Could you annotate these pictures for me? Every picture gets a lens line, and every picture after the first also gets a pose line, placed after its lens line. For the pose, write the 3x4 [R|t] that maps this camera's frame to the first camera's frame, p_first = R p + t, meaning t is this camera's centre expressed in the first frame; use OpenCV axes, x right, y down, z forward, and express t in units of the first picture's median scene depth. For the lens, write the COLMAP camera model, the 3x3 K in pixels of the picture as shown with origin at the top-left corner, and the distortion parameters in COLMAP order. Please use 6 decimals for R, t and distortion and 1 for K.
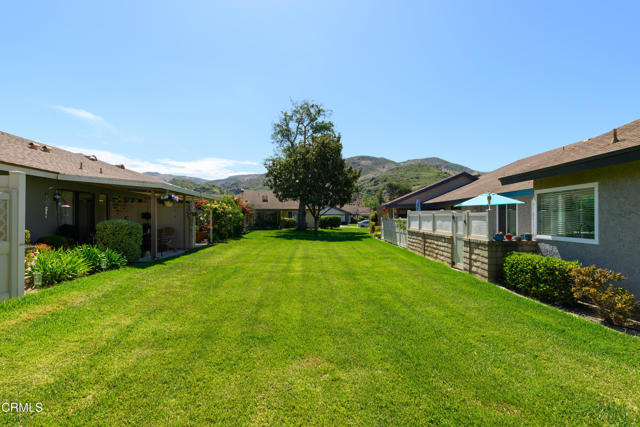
lens RADIAL K [[342.7, 0, 315.1], [0, 342.7, 215.9], [0, 0, 1]] dist [0.004612, -0.000740]
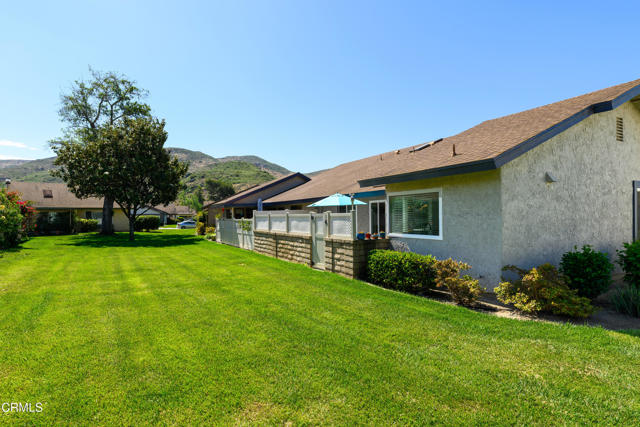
lens RADIAL K [[359.4, 0, 322.6], [0, 359.4, 215.6], [0, 0, 1]] dist [0.000294, 0.001396]
pose [[0.864152, -0.007469, 0.503176, -0.107890], [0.006628, 0.999972, 0.003460, -0.005496], [-0.503187, 0.000345, 0.864177, 0.084981]]
